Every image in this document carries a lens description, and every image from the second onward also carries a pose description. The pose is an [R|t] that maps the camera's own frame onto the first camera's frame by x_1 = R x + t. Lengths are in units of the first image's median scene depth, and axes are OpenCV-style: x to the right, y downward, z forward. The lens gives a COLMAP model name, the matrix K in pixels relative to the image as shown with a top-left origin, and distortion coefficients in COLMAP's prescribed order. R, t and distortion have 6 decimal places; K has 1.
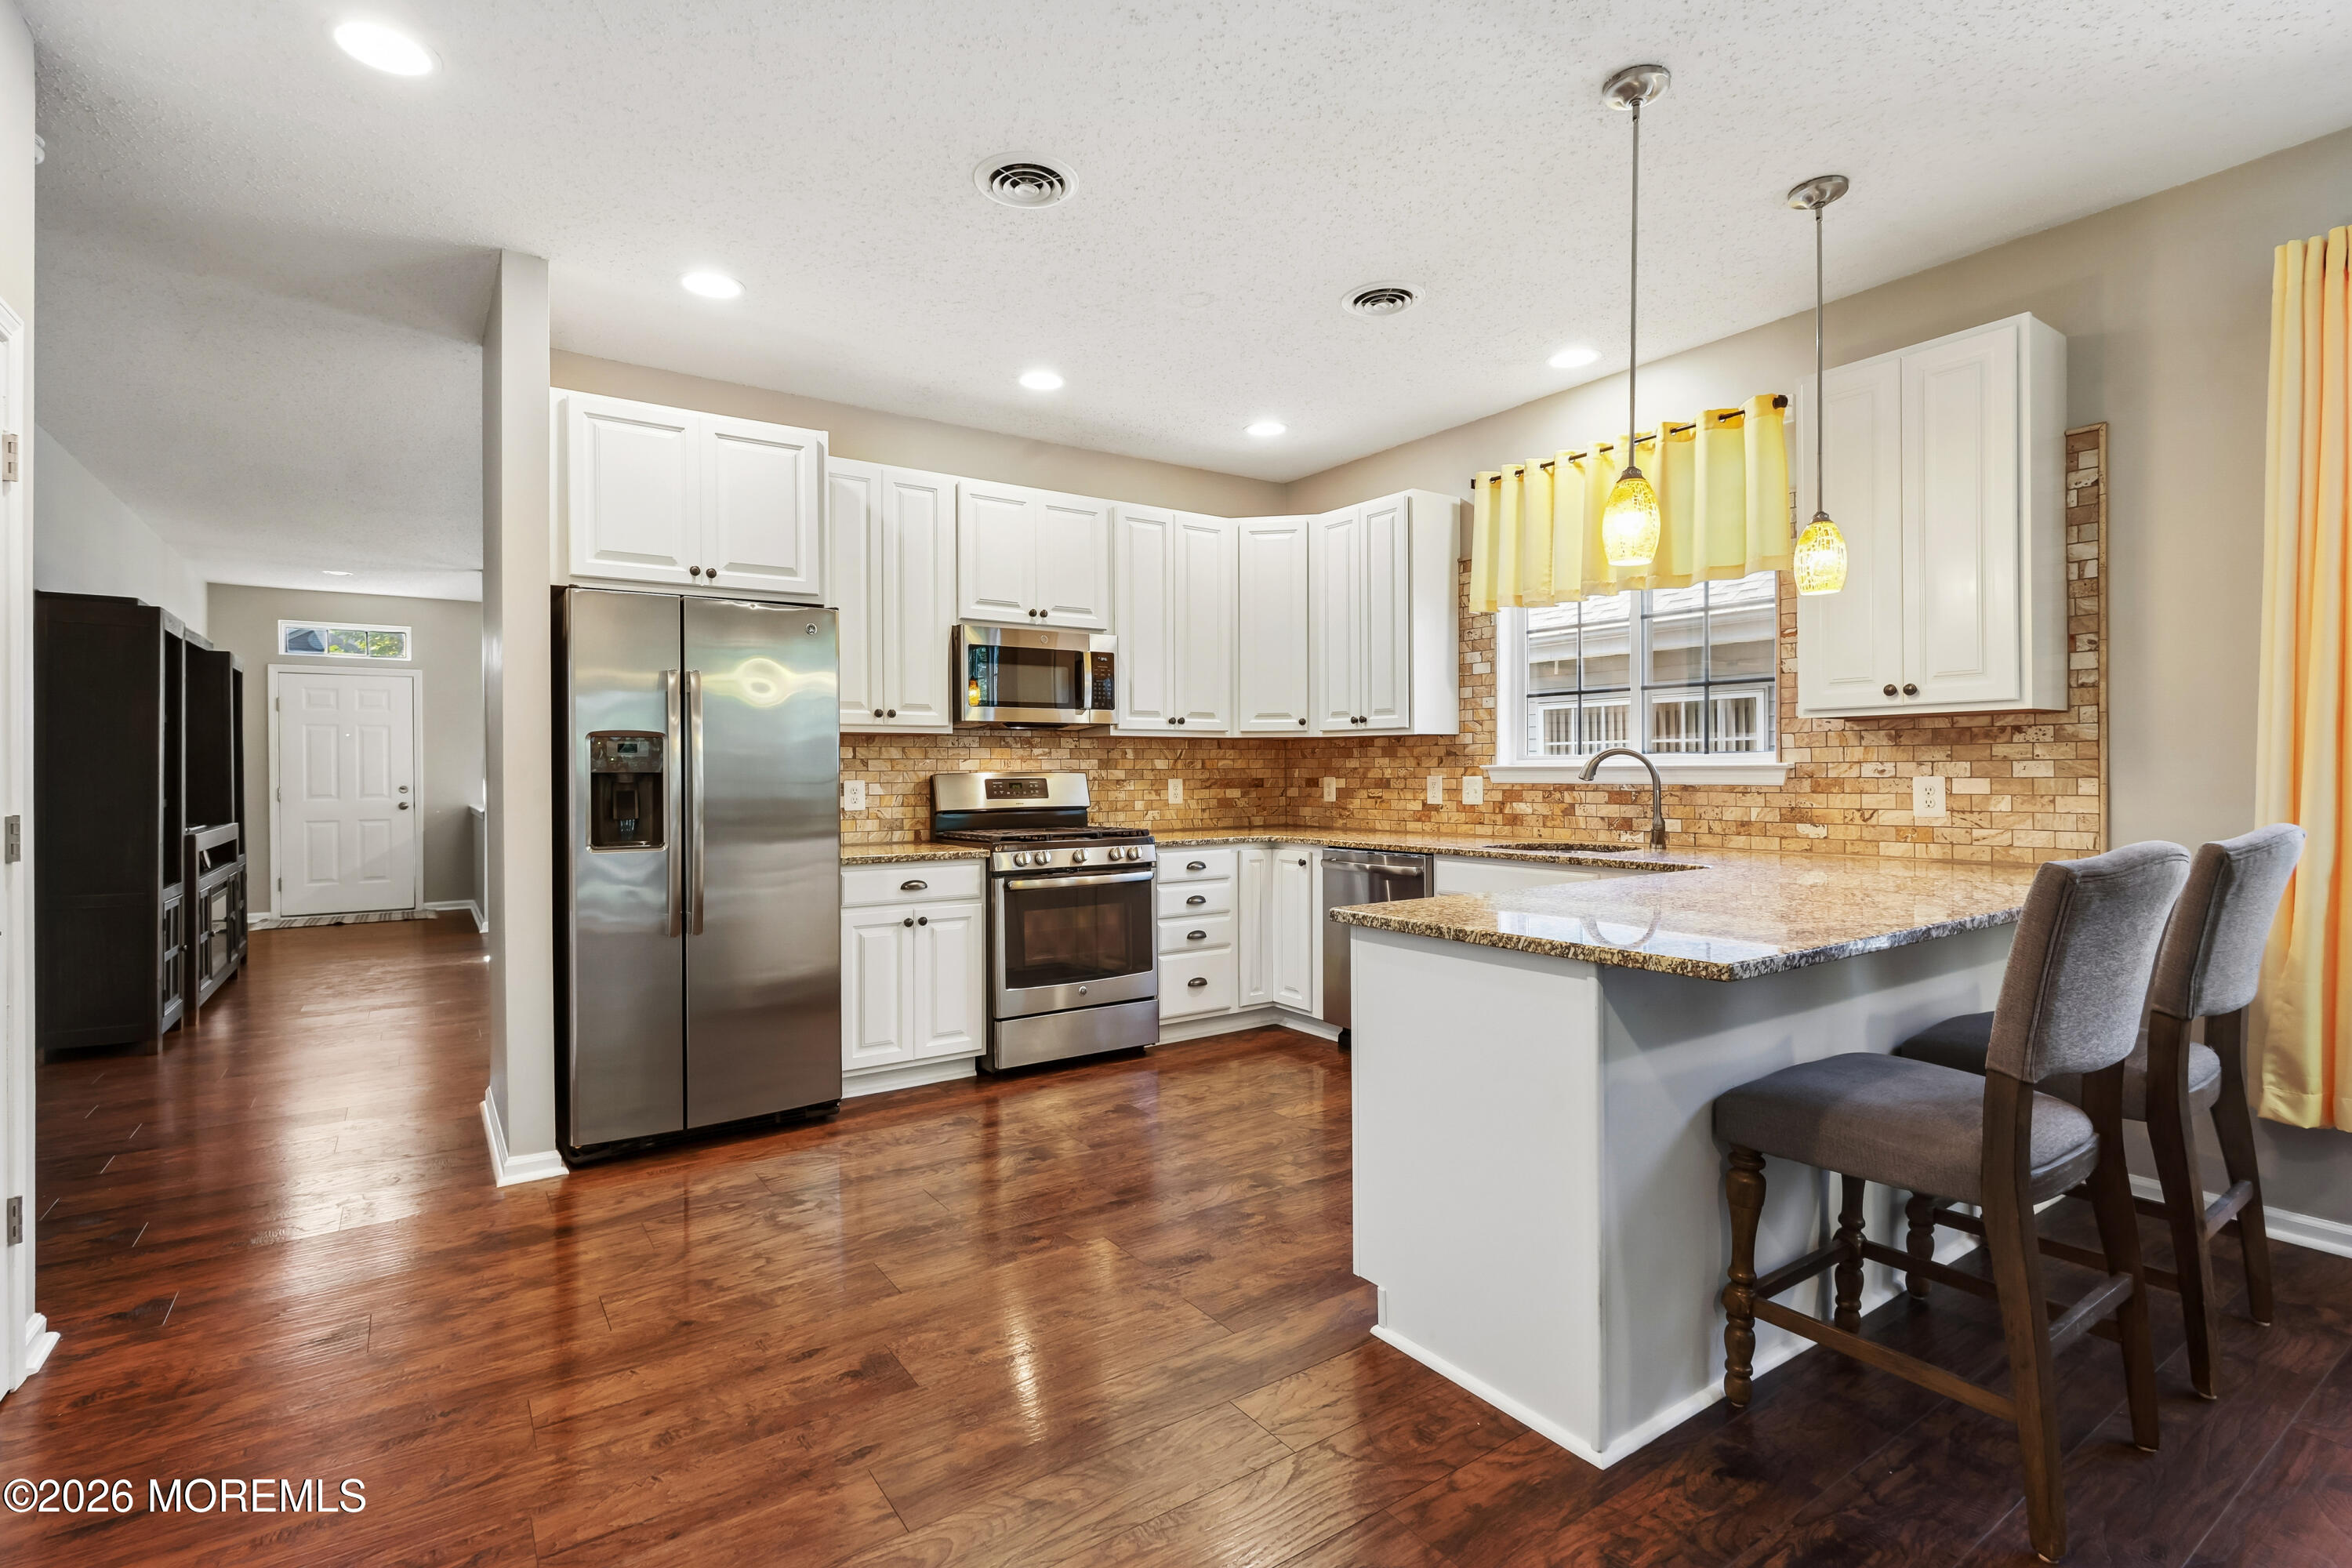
lens RADIAL K [[1099.5, 0, 1176.0], [0, 1099.5, 784.0], [0, 0, 1]] dist [0.000466, 0.000292]
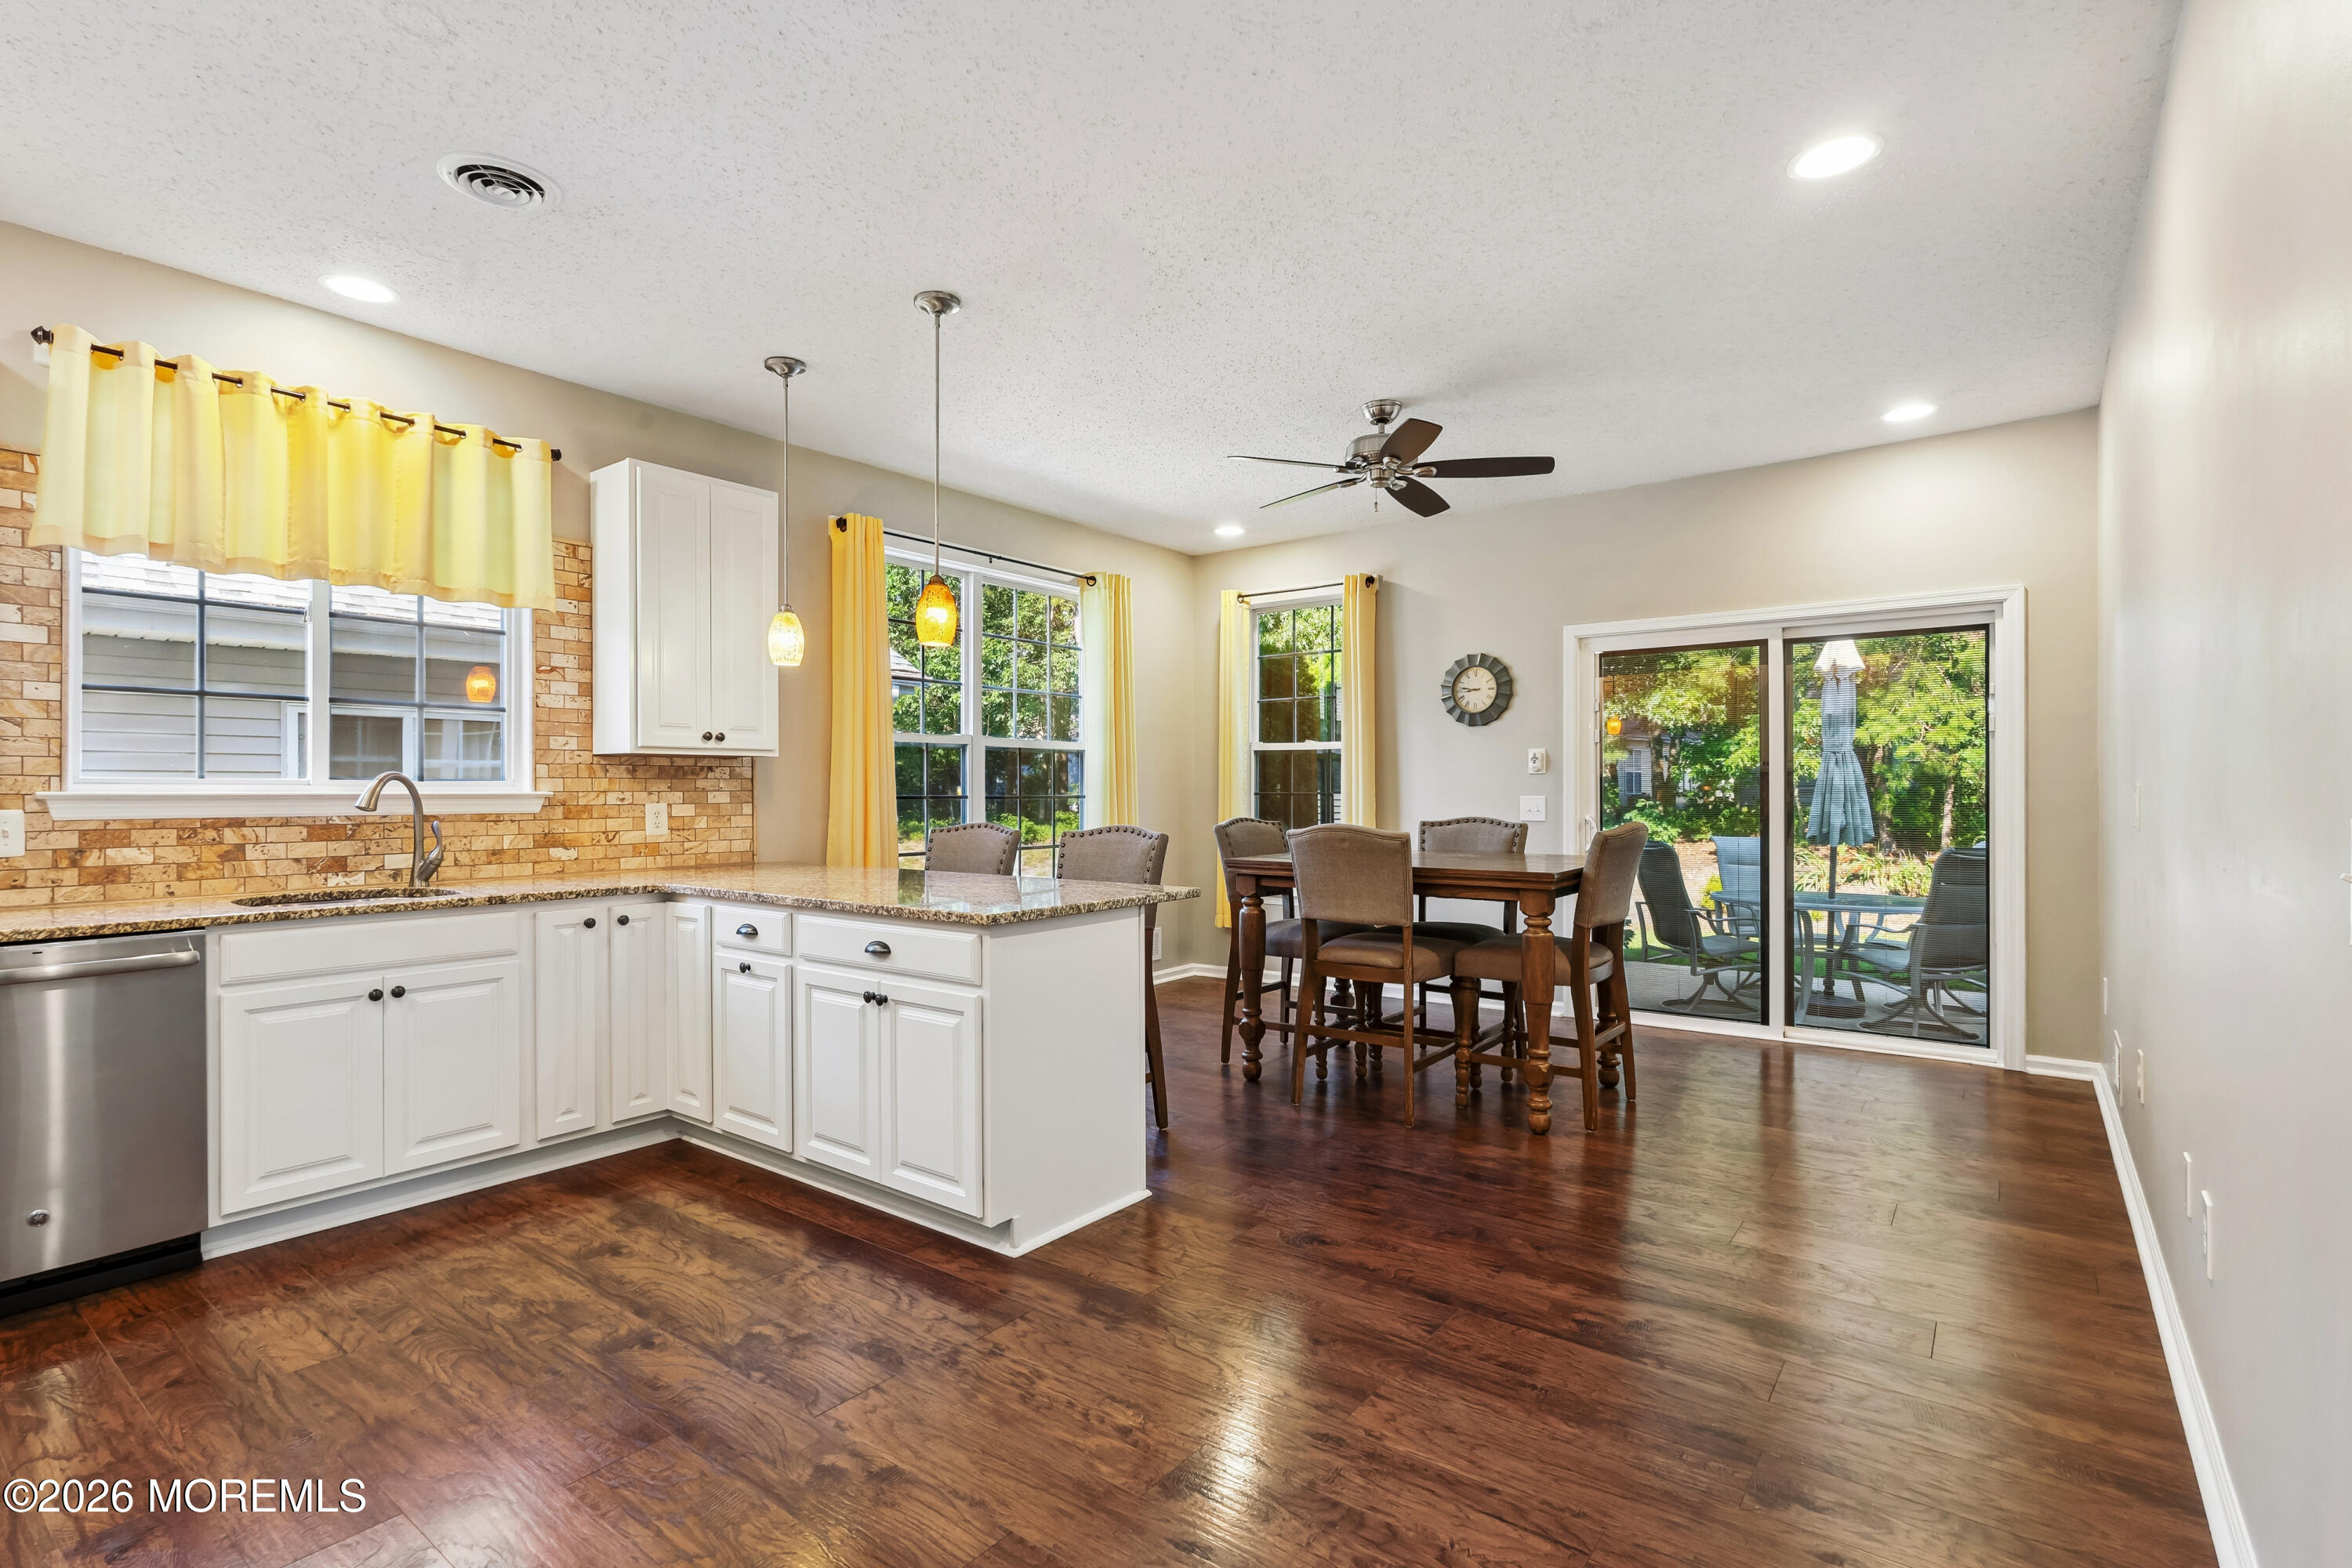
lens RADIAL K [[1101.8, 0, 1173.6], [0, 1101.8, 793.8], [0, 0, 1]] dist [-0.000567, 0.000098]
pose [[-0.312063, 0.007159, 0.950035, -0.526786], [0.017529, 0.999845, -0.001777, -0.003637], [-0.949900, 0.016099, -0.312140, 0.613764]]
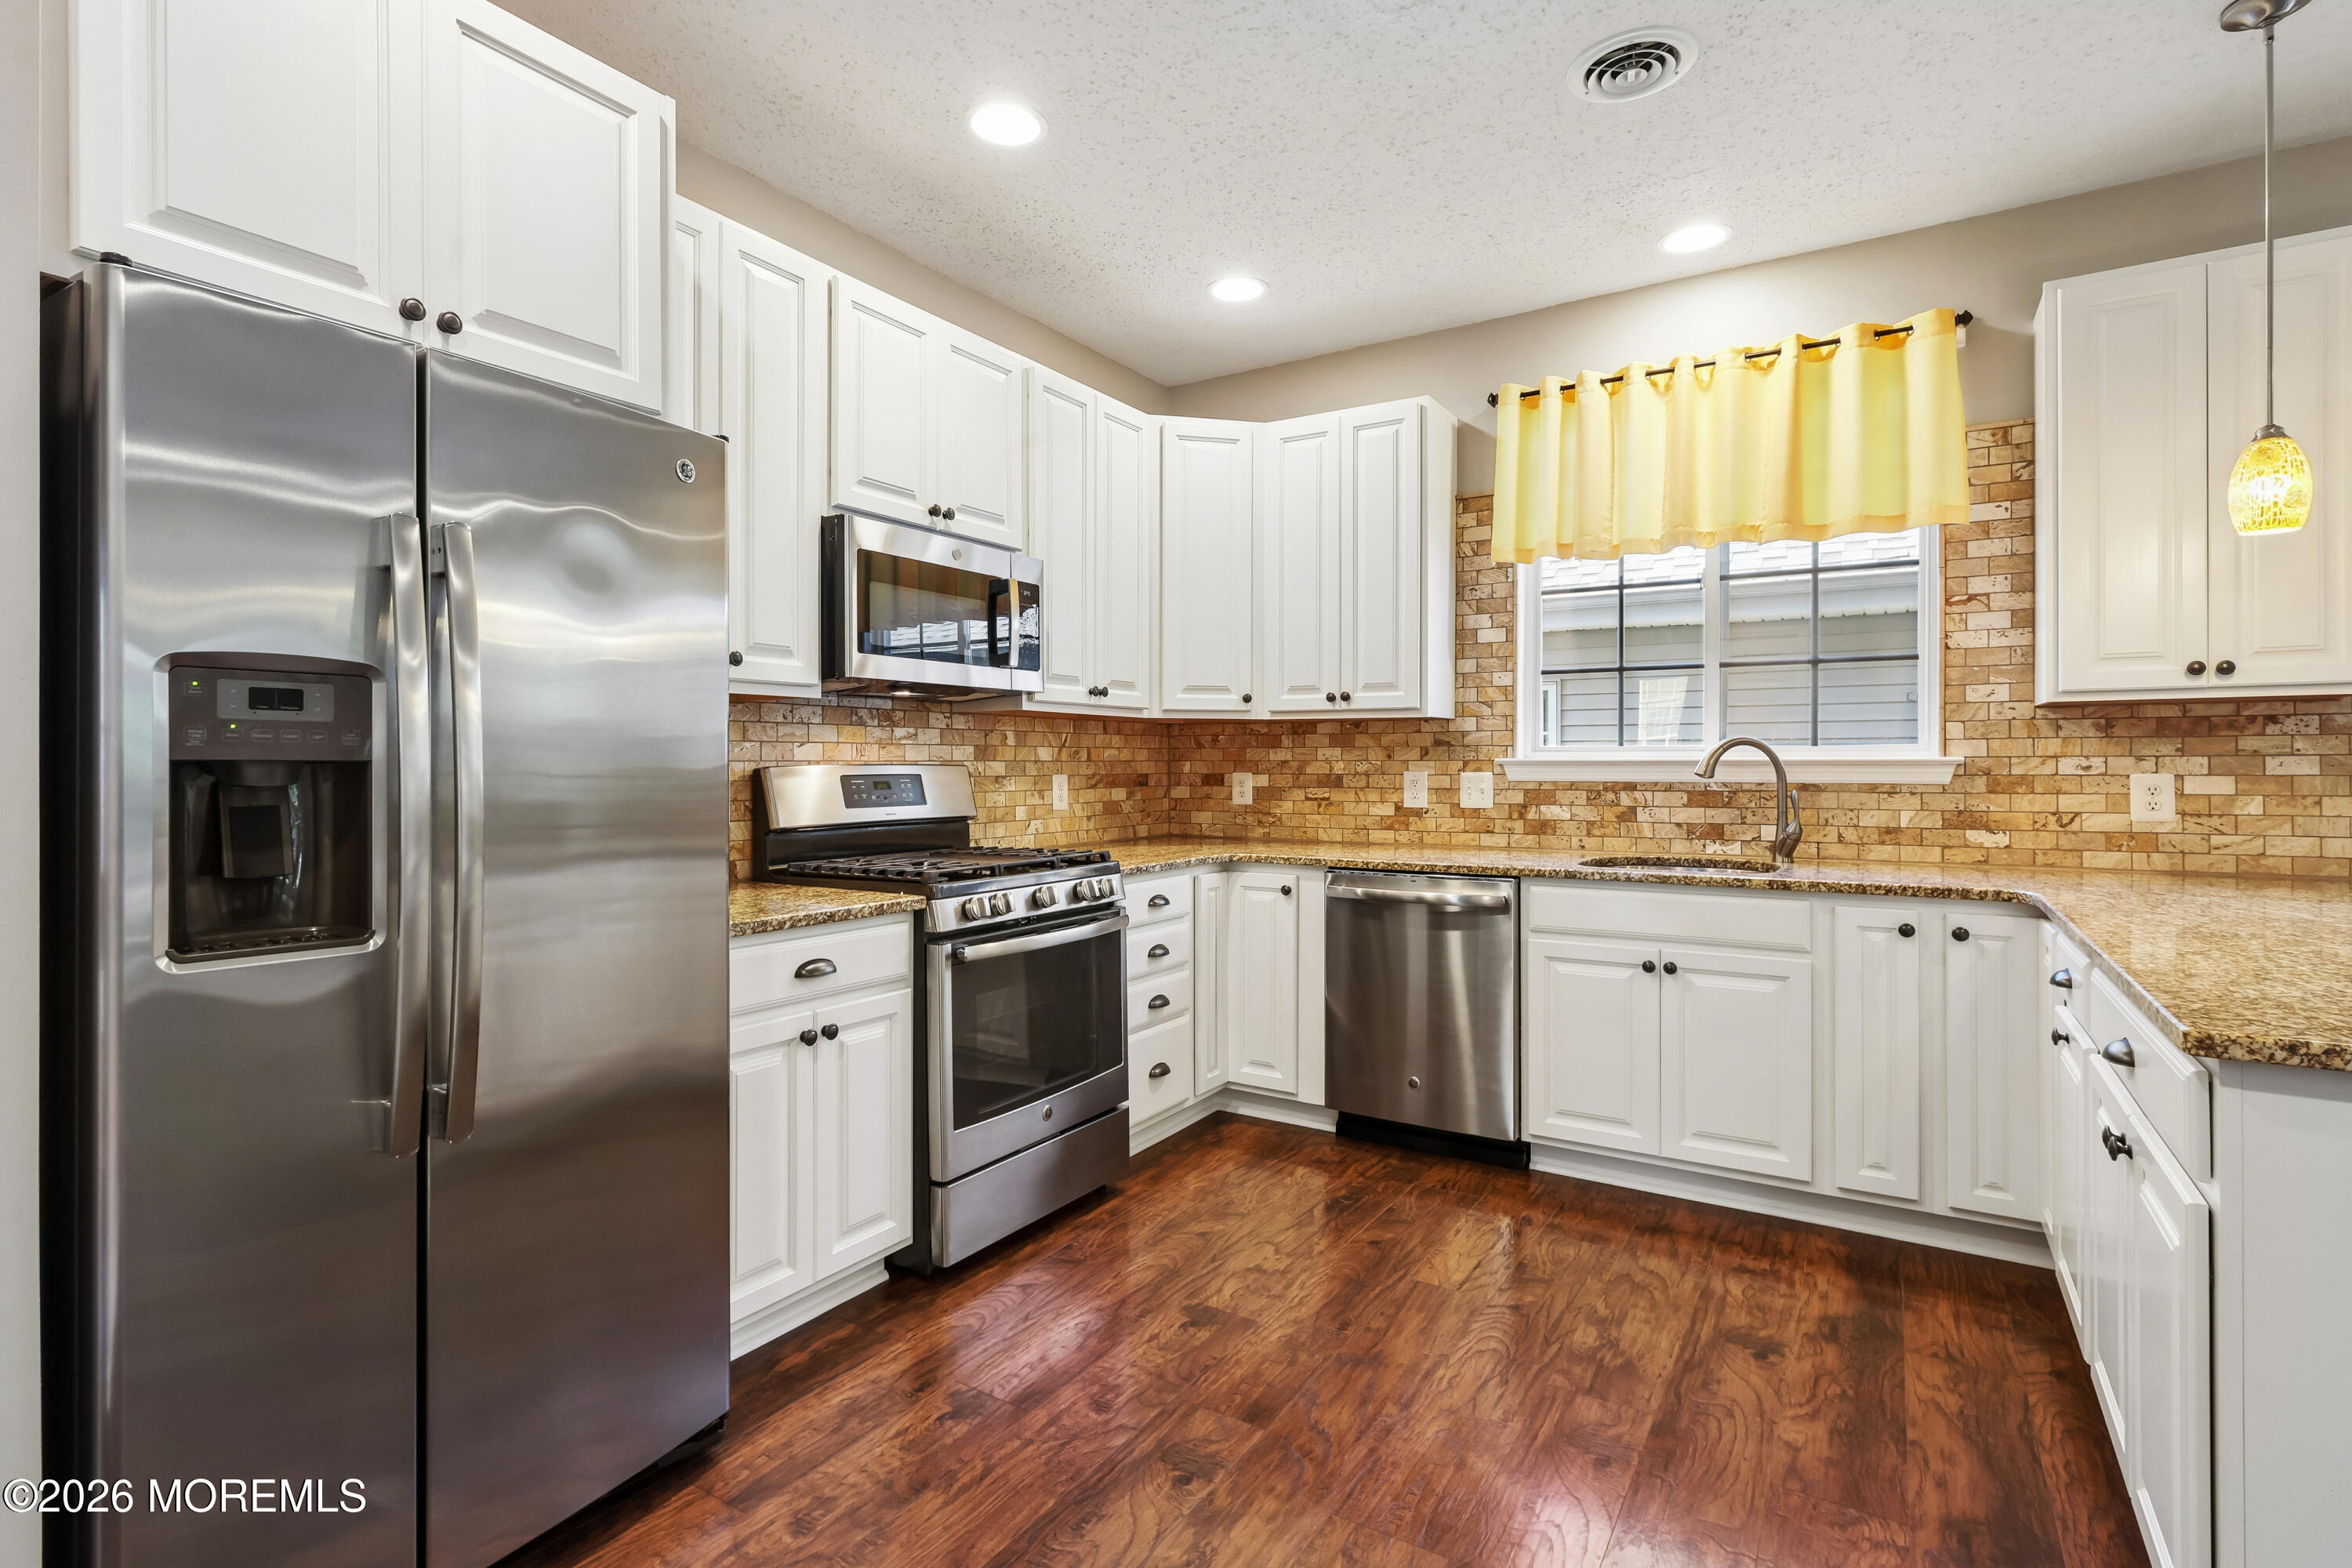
lens RADIAL K [[1123.3, 0, 1165.2], [0, 1123.3, 769.1], [0, 0, 1]] dist [0.001576, 0.001391]
pose [[0.921472, 0.002890, 0.388434, -0.263556], [0.000475, 0.999963, -0.008568, -0.002542], [-0.388444, 0.008080, 0.921437, 0.366093]]
